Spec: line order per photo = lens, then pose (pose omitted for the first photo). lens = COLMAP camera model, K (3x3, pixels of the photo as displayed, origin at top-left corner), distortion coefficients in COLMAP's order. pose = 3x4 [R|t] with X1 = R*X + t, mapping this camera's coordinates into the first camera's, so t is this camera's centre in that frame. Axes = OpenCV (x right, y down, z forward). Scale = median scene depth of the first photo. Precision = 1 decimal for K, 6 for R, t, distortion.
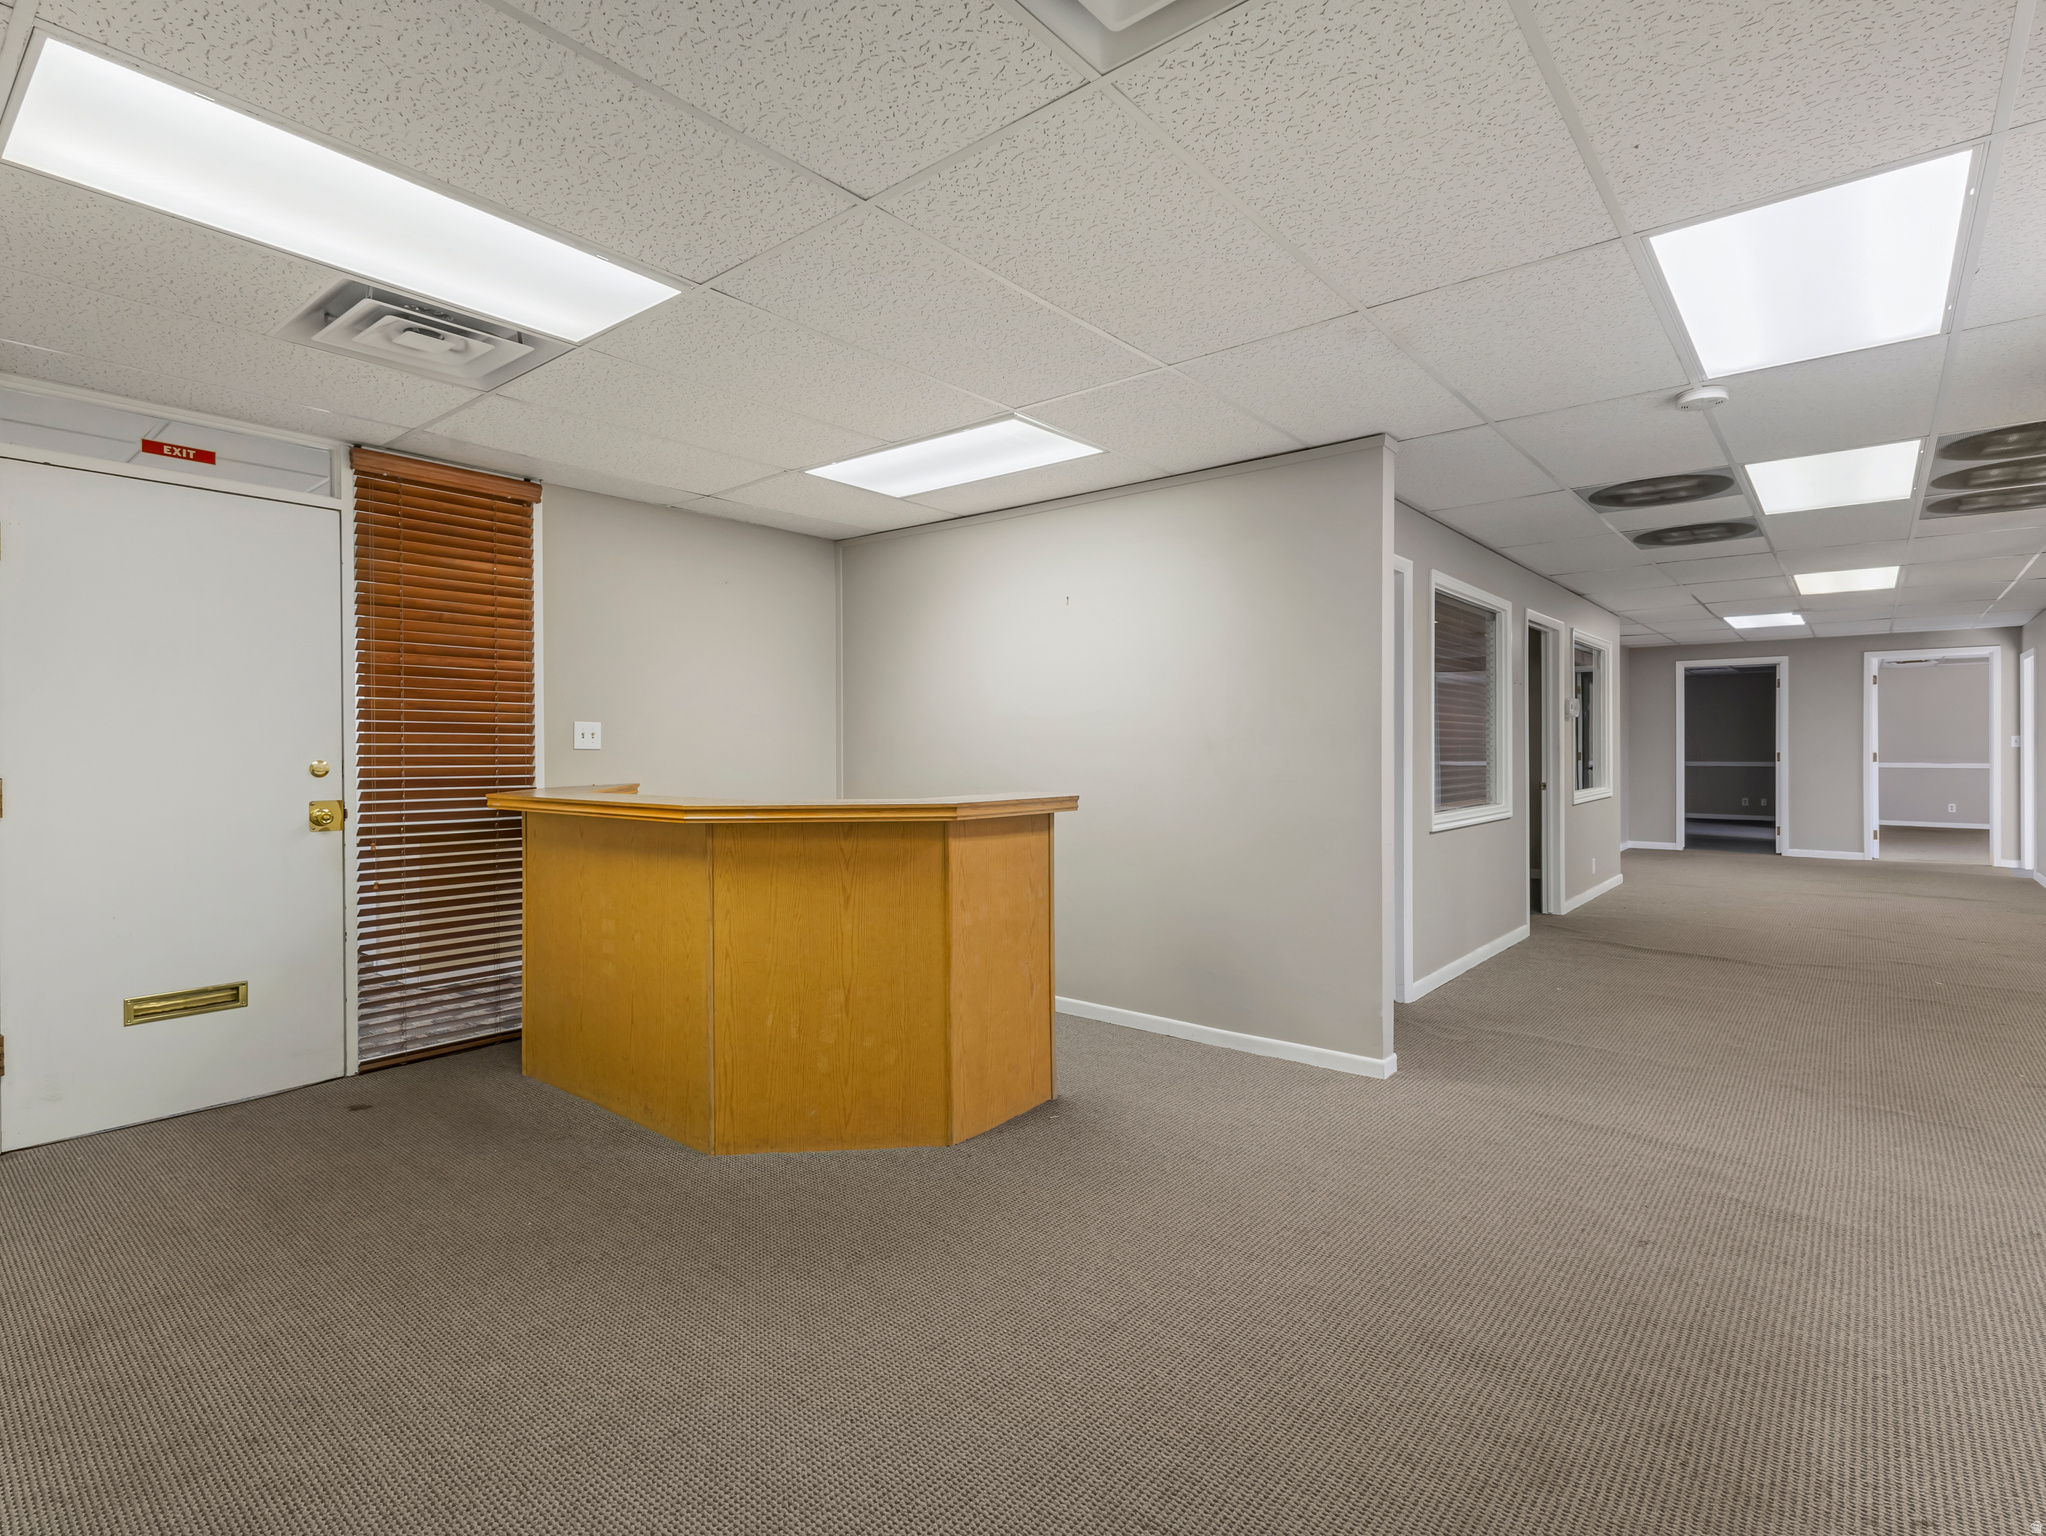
lens RADIAL K [[1010.4, 0, 1018.3], [0, 1010.4, 756.7], [0, 0, 1]] dist [0.000868, -0.000748]
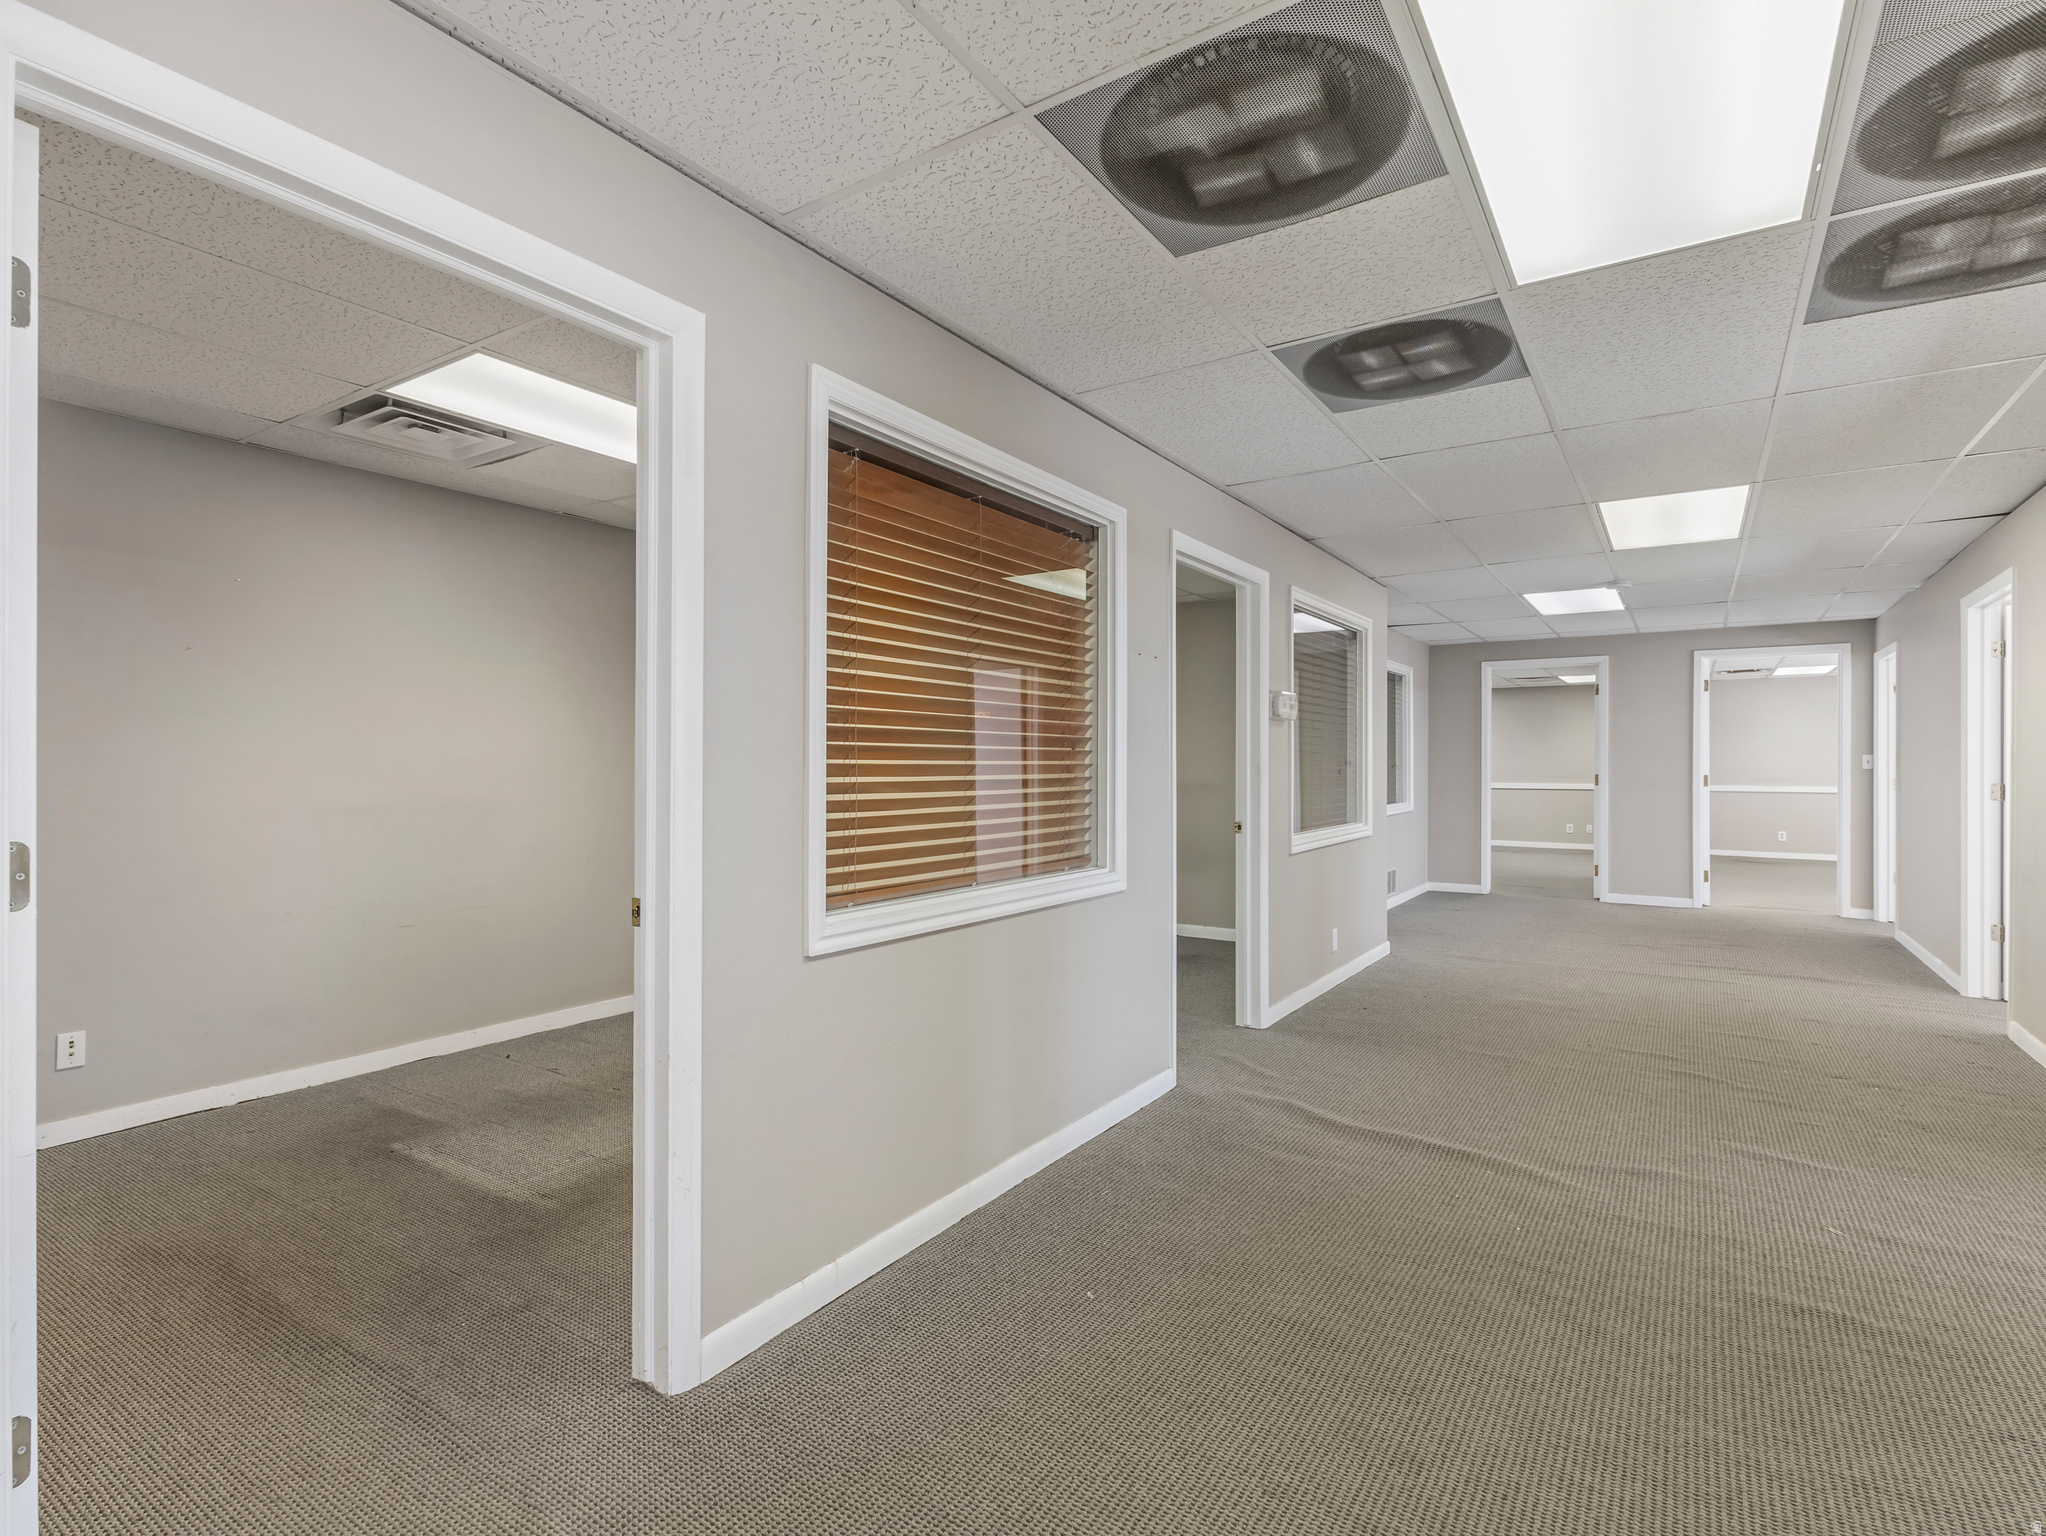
lens RADIAL K [[1010.4, 0, 1026.6], [0, 1010.4, 768.3], [0, 0, 1]] dist [0.000868, -0.000748]
pose [[0.993384, 0.005930, 0.114689, 0.234698], [-0.005478, 0.999976, -0.004261, -0.003588], [-0.114711, 0.003605, 0.993392, 0.284005]]
